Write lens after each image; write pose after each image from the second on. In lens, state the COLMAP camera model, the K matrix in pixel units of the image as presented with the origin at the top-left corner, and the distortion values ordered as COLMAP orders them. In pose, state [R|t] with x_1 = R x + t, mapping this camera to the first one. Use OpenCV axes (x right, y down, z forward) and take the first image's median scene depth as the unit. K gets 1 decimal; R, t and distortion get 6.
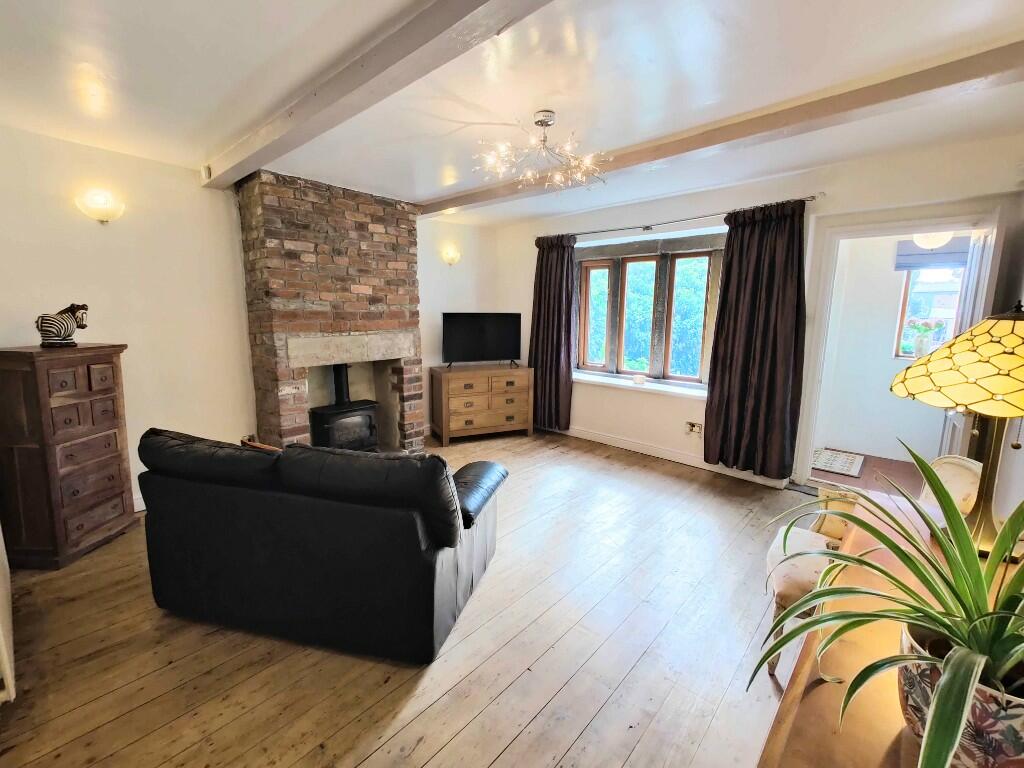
lens RADIAL K [[447.9, 0, 510.5], [0, 447.9, 381.4], [0, 0, 1]] dist [0.004904, -0.000562]
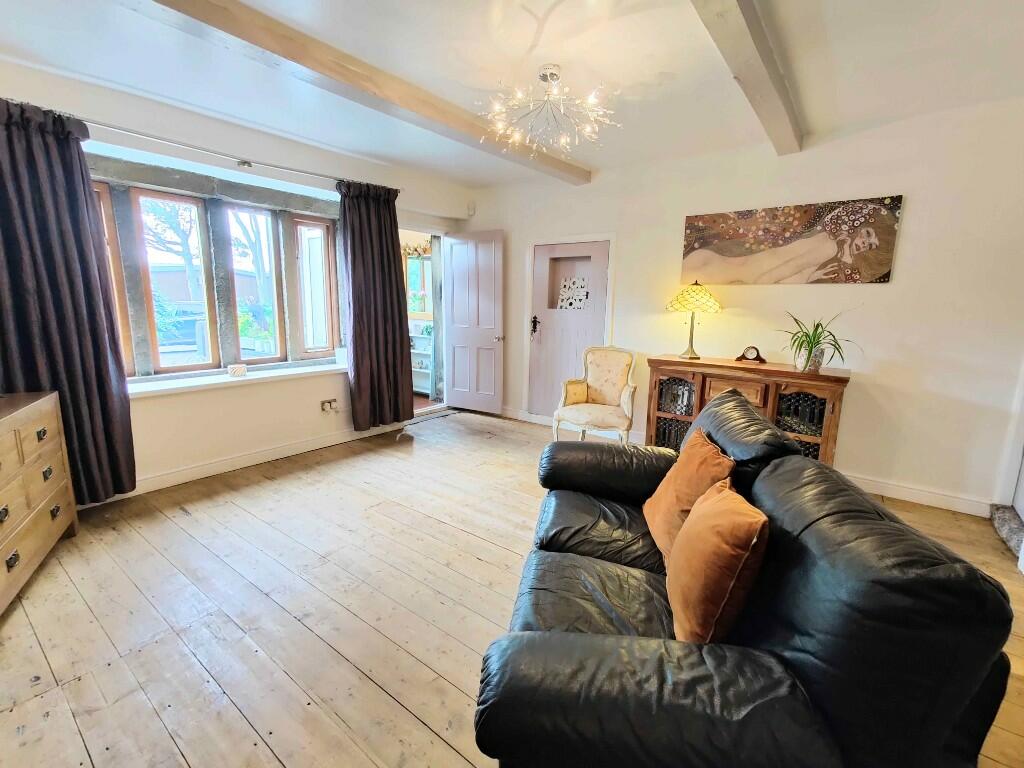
lens RADIAL K [[447.9, 0, 508.5], [0, 447.9, 380.0], [0, 0, 1]] dist [0.004904, -0.000562]
pose [[-0.080379, -0.192599, 0.977980, -0.550731], [0.142258, 0.968894, 0.202501, -0.087102], [-0.986561, 0.155403, -0.050480, 0.691173]]
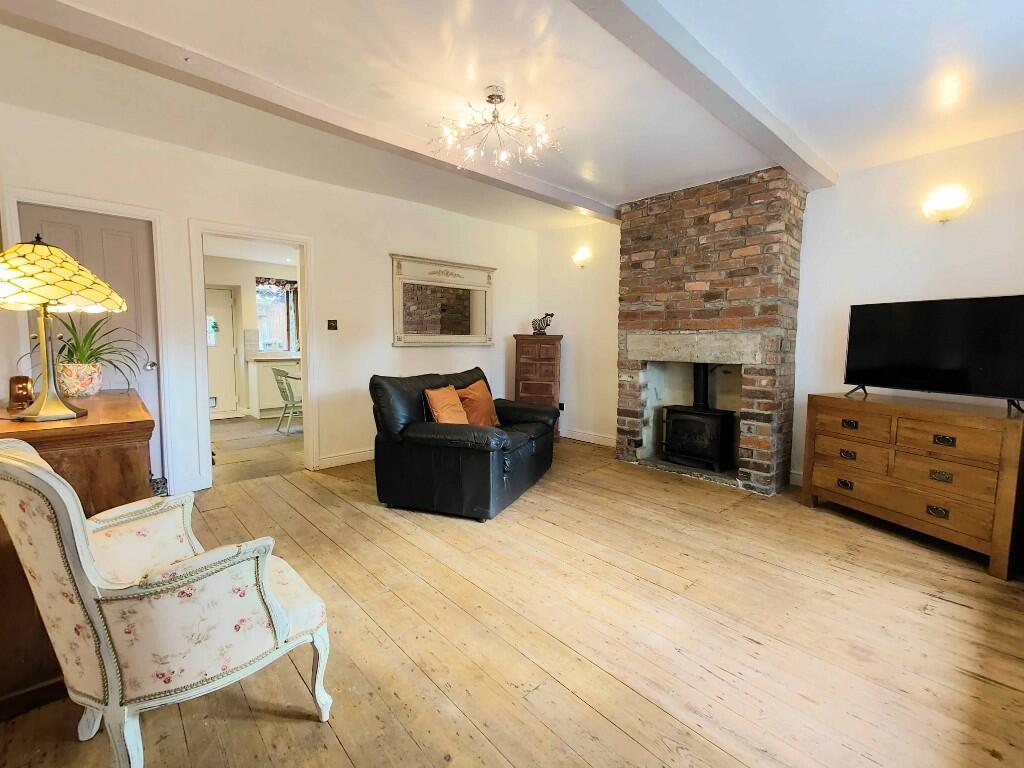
lens RADIAL K [[447.9, 0, 510.0], [0, 447.9, 379.1], [0, 0, 1]] dist [0.004904, -0.000562]
pose [[-0.098763, 0.080357, -0.991861, 0.644362], [-0.168244, 0.981037, 0.096233, -0.034790], [0.980785, 0.176379, -0.083371, 0.697553]]
